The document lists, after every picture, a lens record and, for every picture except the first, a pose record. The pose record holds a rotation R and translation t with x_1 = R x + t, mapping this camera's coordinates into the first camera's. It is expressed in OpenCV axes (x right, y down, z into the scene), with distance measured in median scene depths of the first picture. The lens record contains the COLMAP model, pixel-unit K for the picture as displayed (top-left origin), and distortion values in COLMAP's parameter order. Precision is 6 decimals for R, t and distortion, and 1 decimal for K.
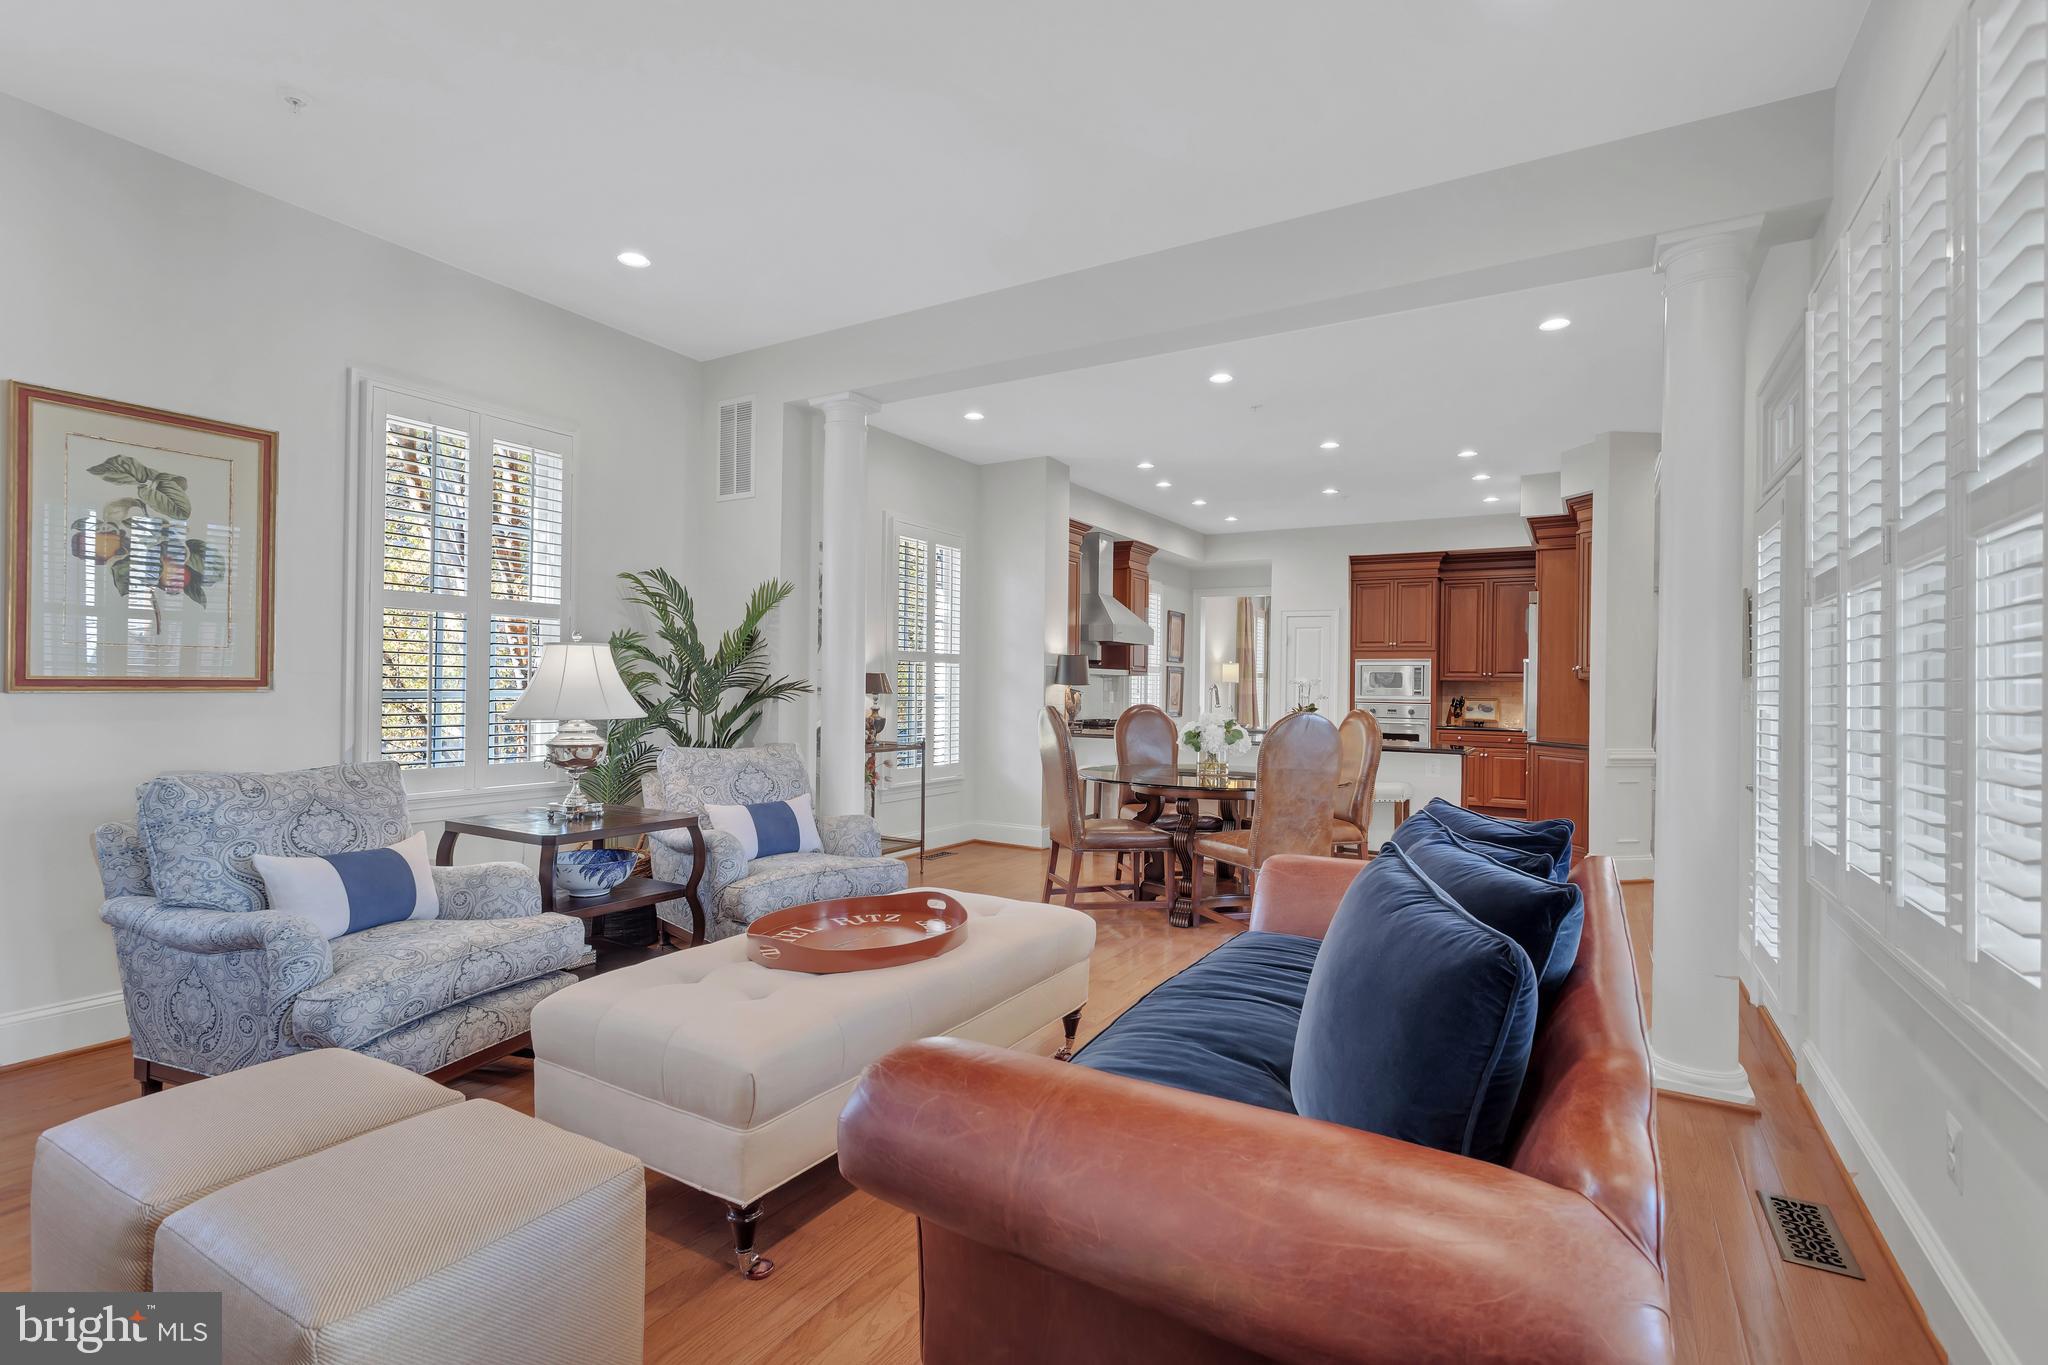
lens RADIAL K [[954.8, 0, 1020.7], [0, 954.8, 678.6], [0, 0, 1]] dist [0.000206, 0.001288]
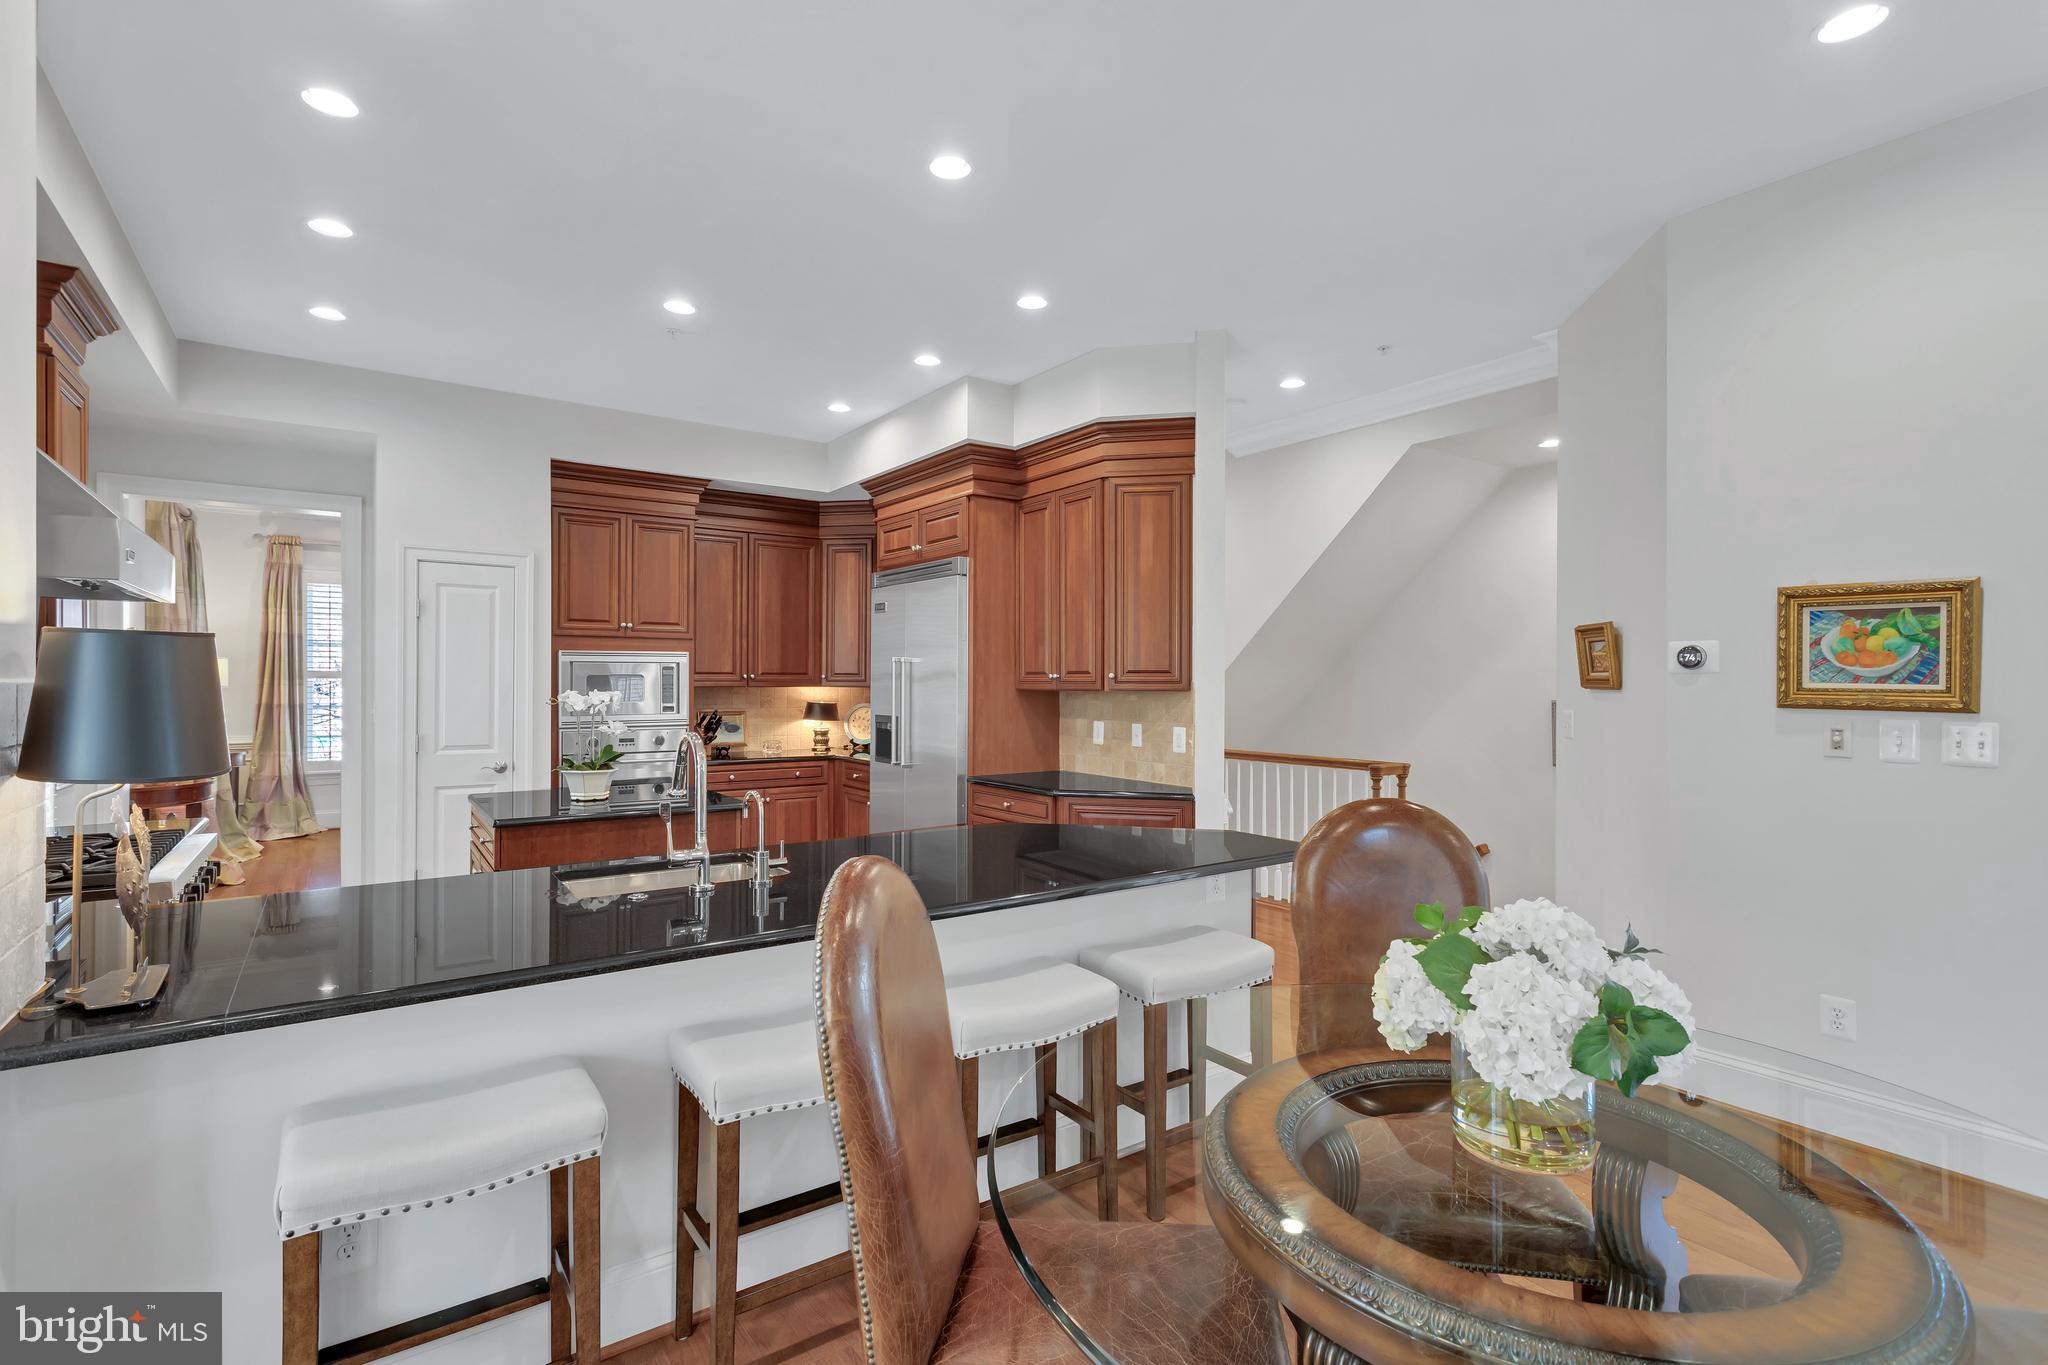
lens RADIAL K [[954.8, 0, 1020.7], [0, 954.8, 678.6], [0, 0, 1]] dist [0.000206, 0.001288]
pose [[0.410178, -0.011424, 0.911934, -0.041426], [-0.003659, 0.999893, 0.014172, -0.012960], [-0.911998, -0.009149, 0.410092, 0.541781]]
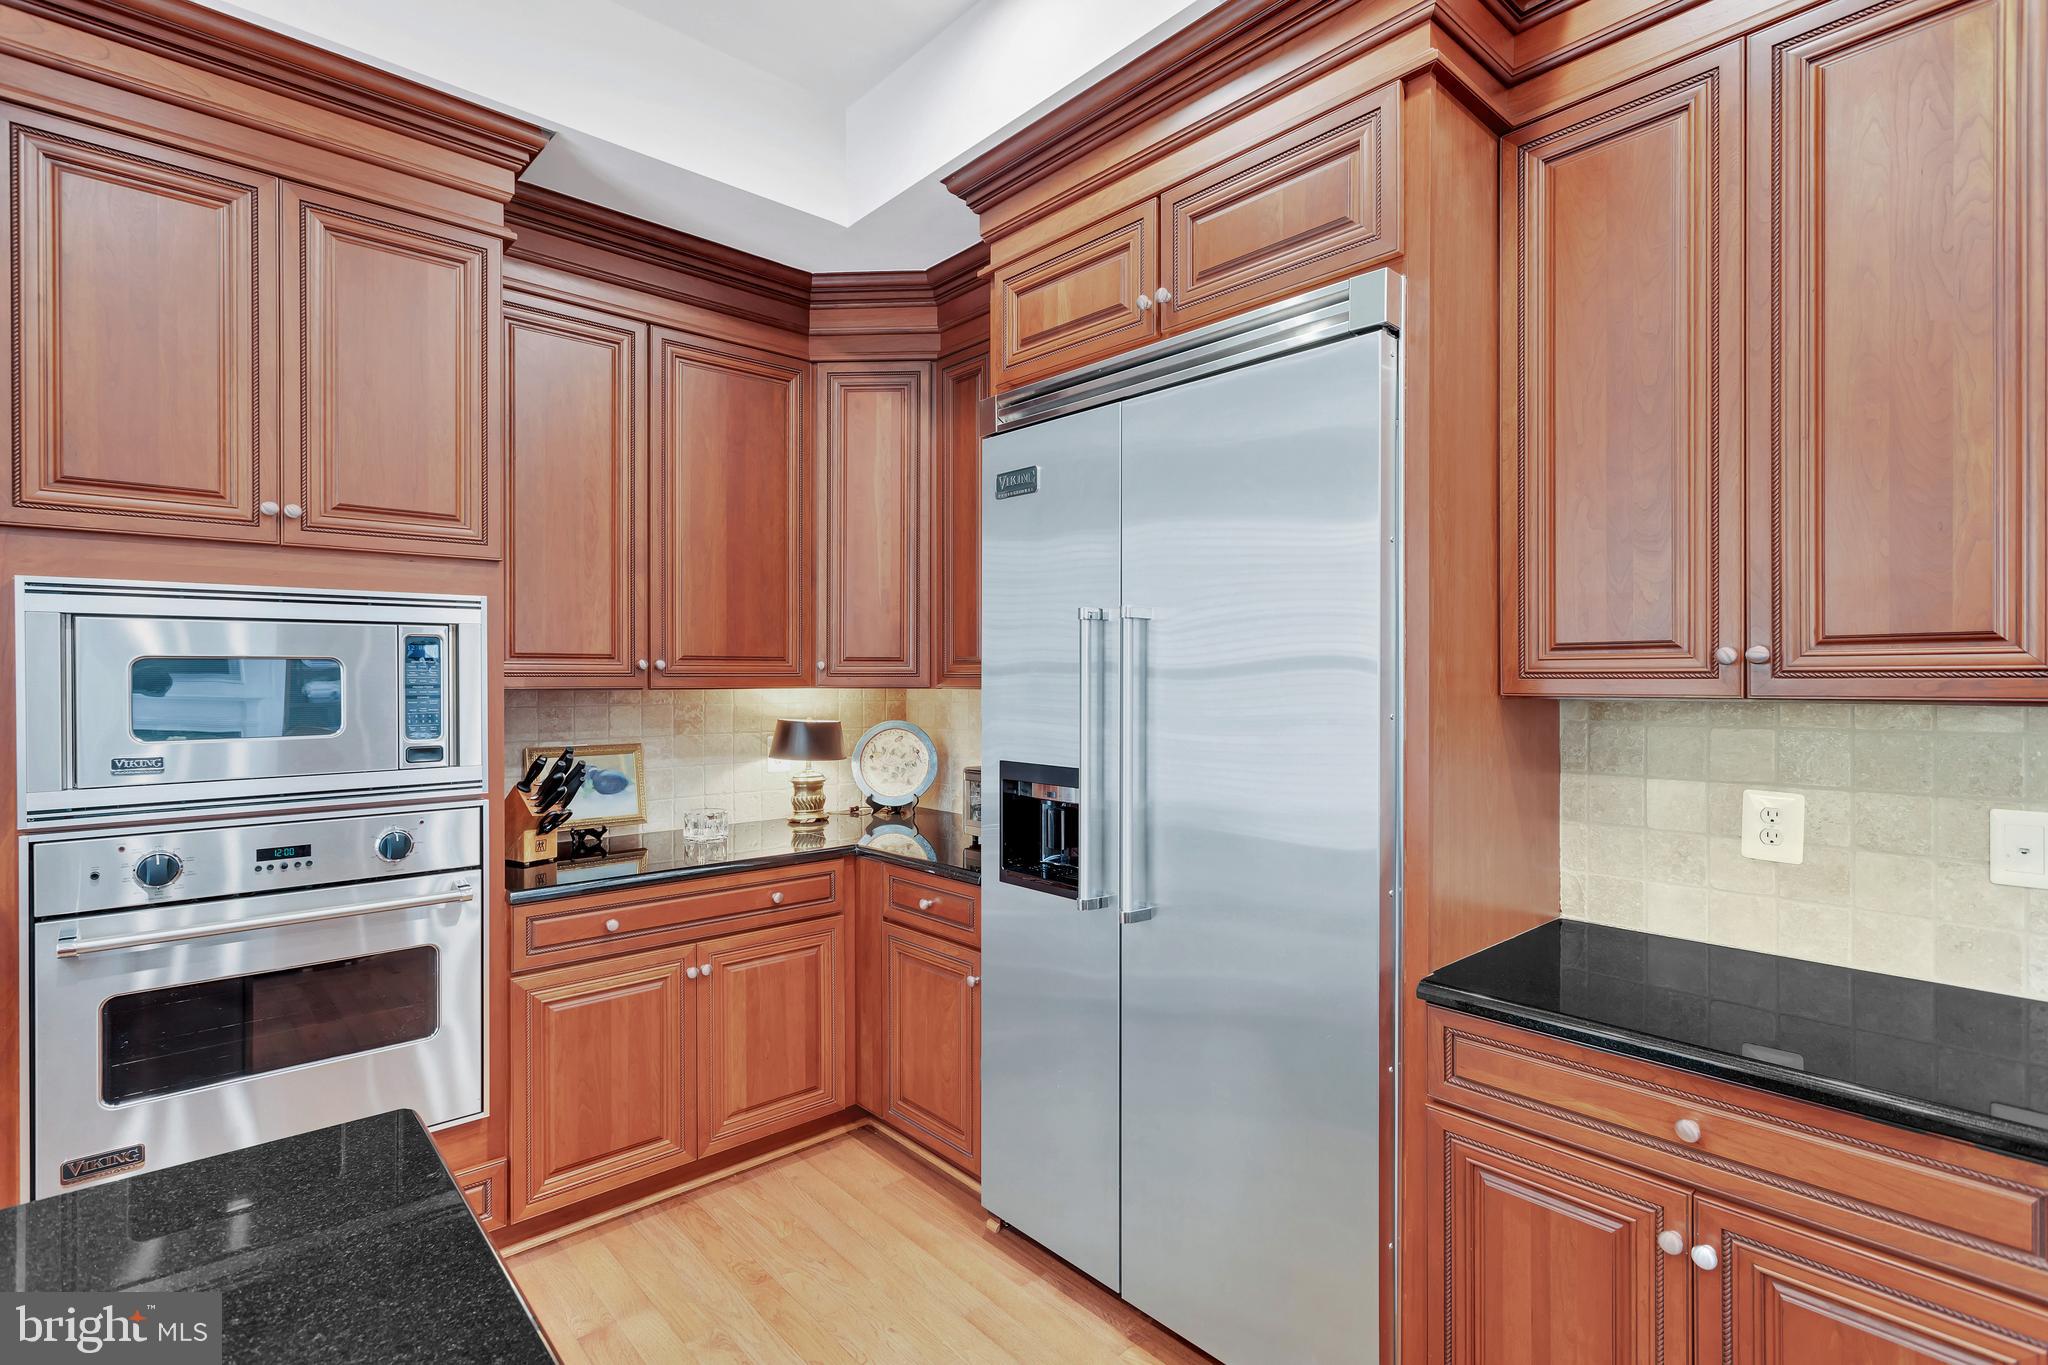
lens RADIAL K [[954.8, 0, 1020.7], [0, 954.8, 678.6], [0, 0, 1]] dist [0.000206, 0.001288]
pose [[0.297094, -0.016612, 0.954704, 0.247779], [-0.001354, 0.999840, 0.017818, -0.005453], [-0.954847, -0.006586, 0.297024, 0.796820]]
